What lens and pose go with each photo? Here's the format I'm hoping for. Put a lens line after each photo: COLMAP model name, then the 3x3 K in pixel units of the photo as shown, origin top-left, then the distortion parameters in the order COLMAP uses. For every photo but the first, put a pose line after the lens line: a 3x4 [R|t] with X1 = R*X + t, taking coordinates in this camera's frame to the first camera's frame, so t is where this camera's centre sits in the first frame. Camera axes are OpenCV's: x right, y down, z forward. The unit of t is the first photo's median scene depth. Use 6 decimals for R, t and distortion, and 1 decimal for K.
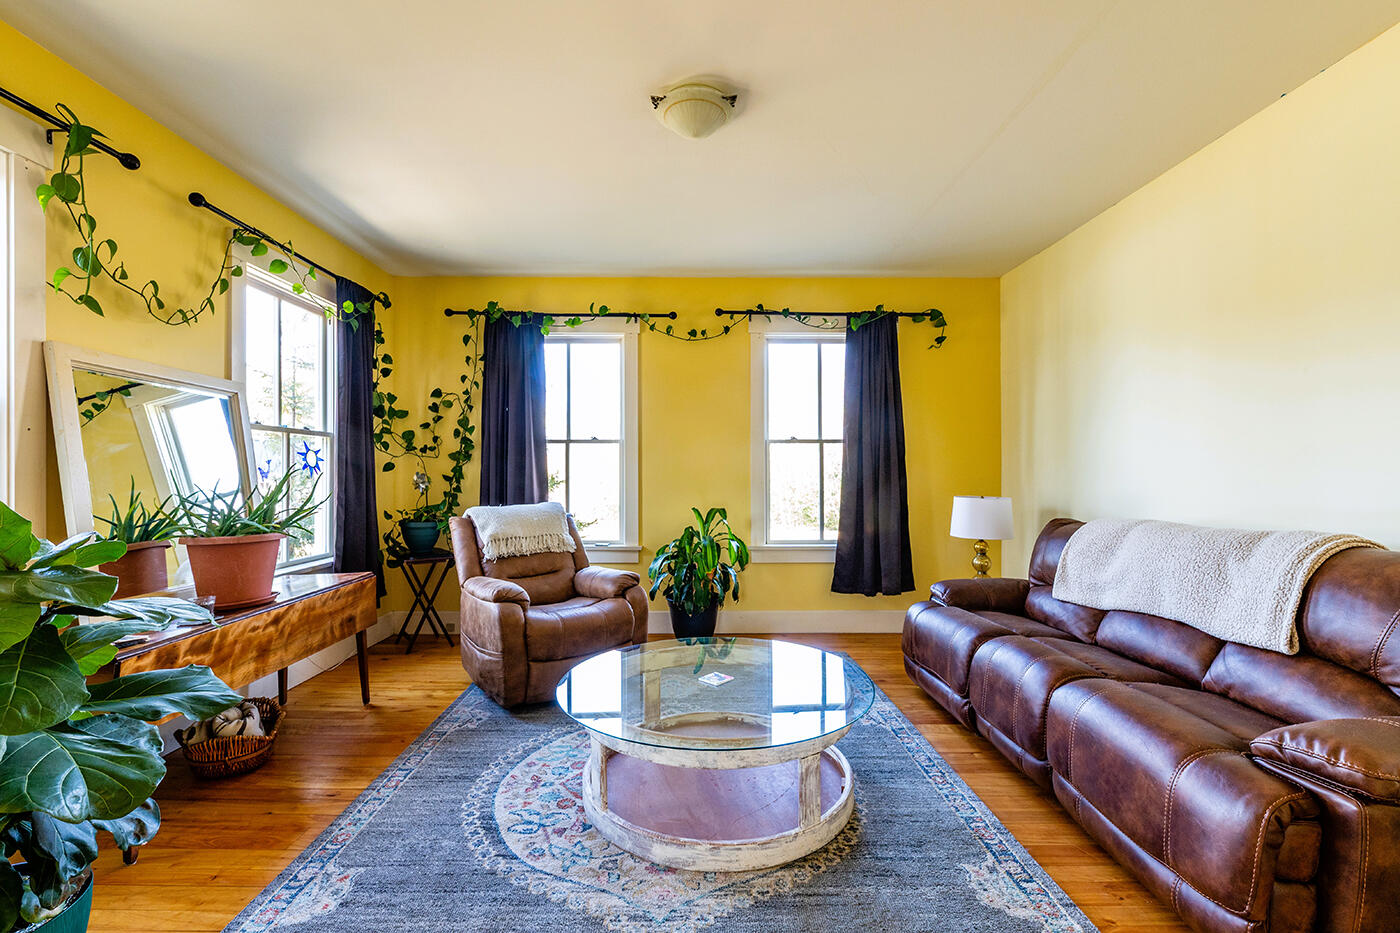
lens RADIAL K [[609.4, 0, 689.5], [0, 609.4, 465.7], [0, 0, 1]] dist [0.002392, 0.000227]
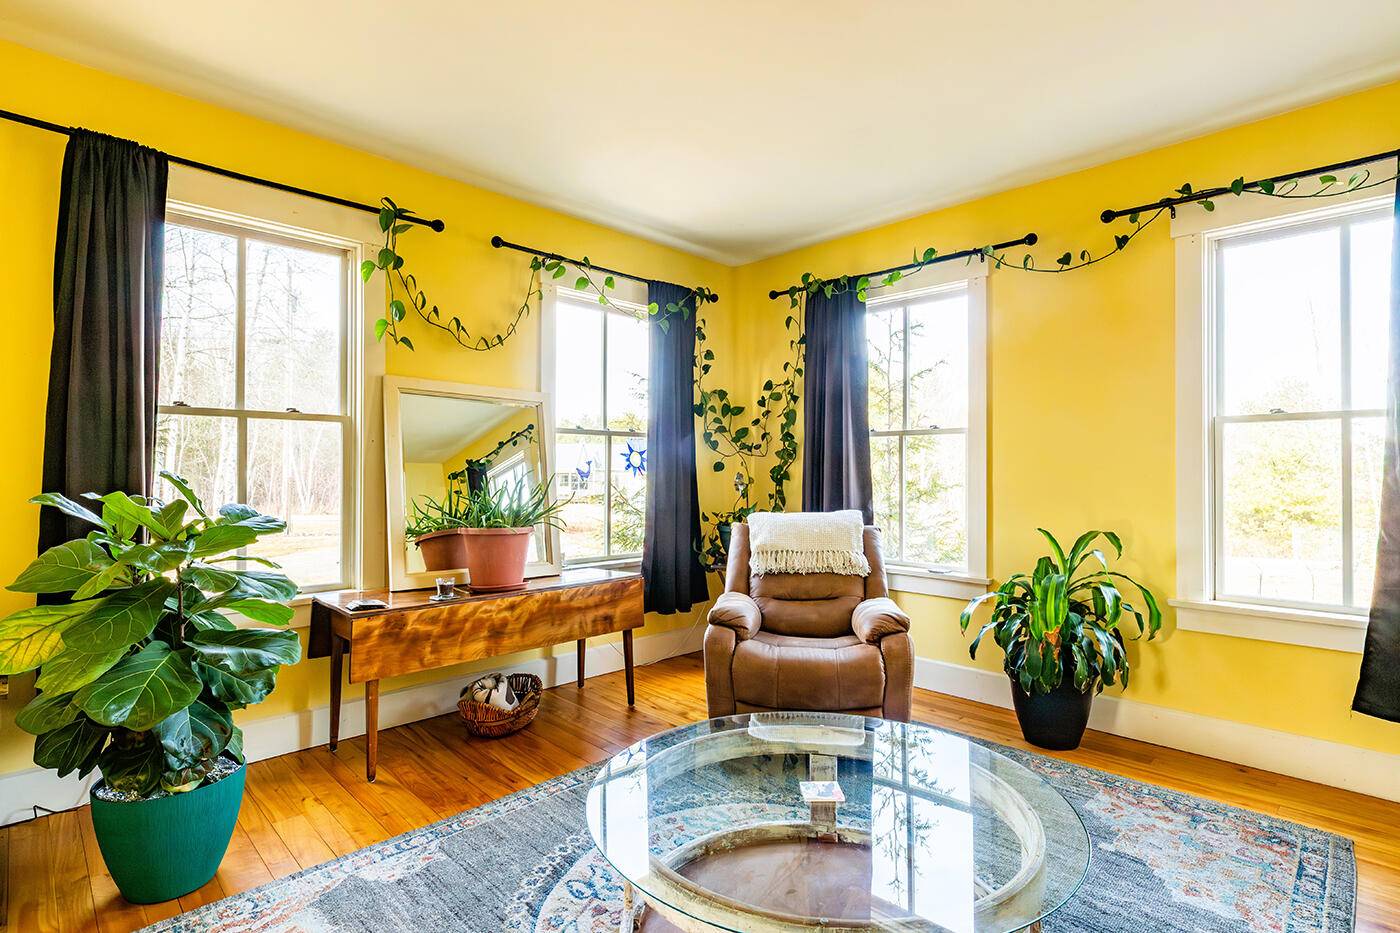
lens RADIAL K [[691.5, 0, 692.9], [0, 691.5, 463.6], [0, 0, 1]] dist [-0.000438, -0.000900]
pose [[0.701664, -0.005960, -0.712483, 0.268790], [0.005947, 0.999979, -0.002509, -0.000540], [0.712483, -0.002477, 0.701685, 0.215661]]
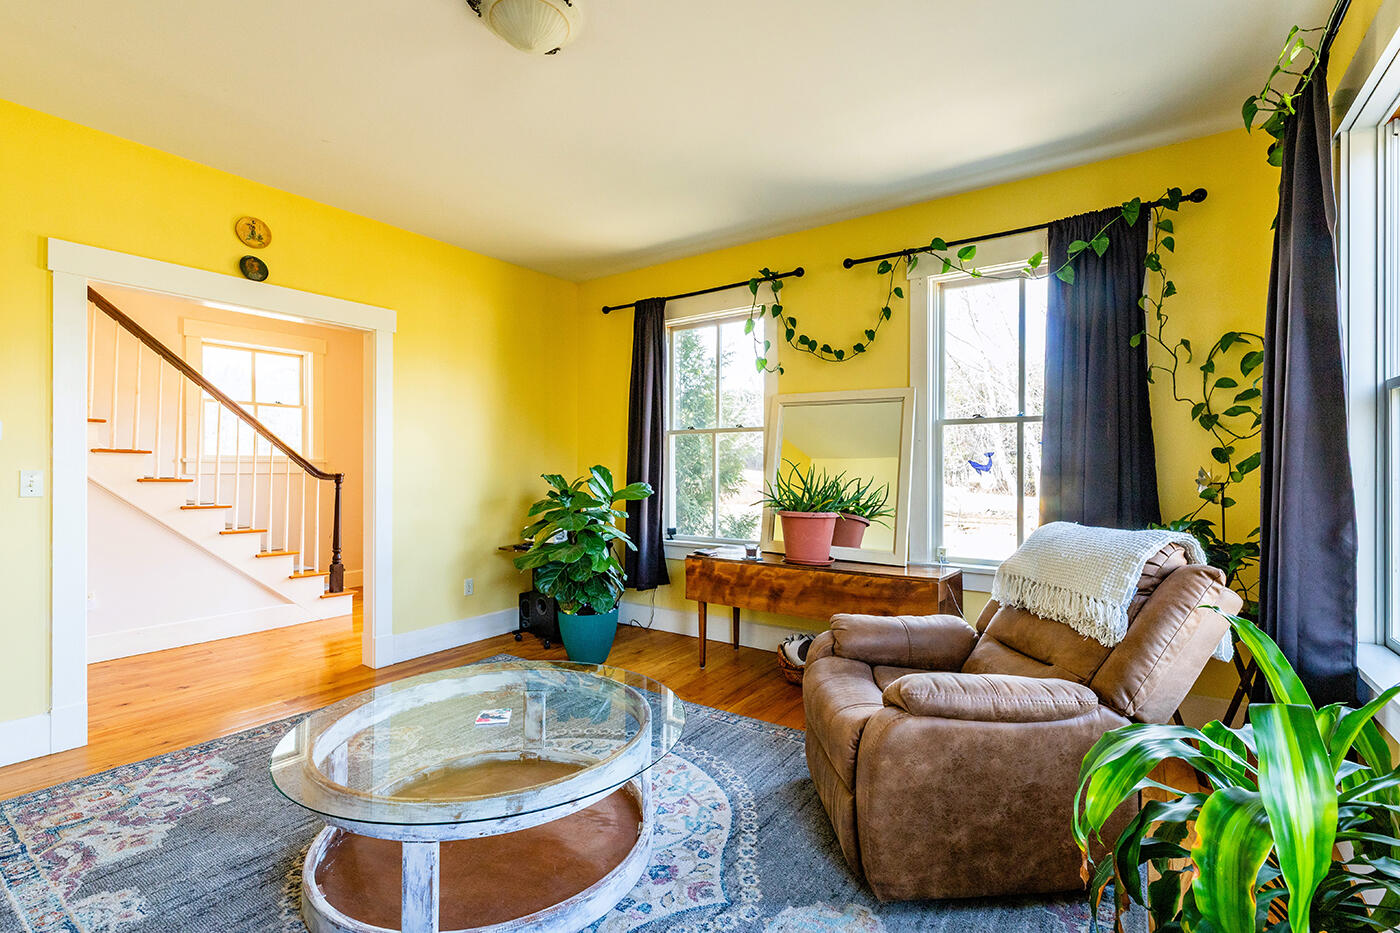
lens RADIAL K [[609.4, 0, 695.2], [0, 609.4, 467.3], [0, 0, 1]] dist [0.002392, 0.000227]
pose [[-0.561308, 0.001494, -0.827605, 0.324130], [0.011296, 0.999919, -0.005856, 0.011848], [0.827530, -0.012635, -0.561280, 0.956458]]
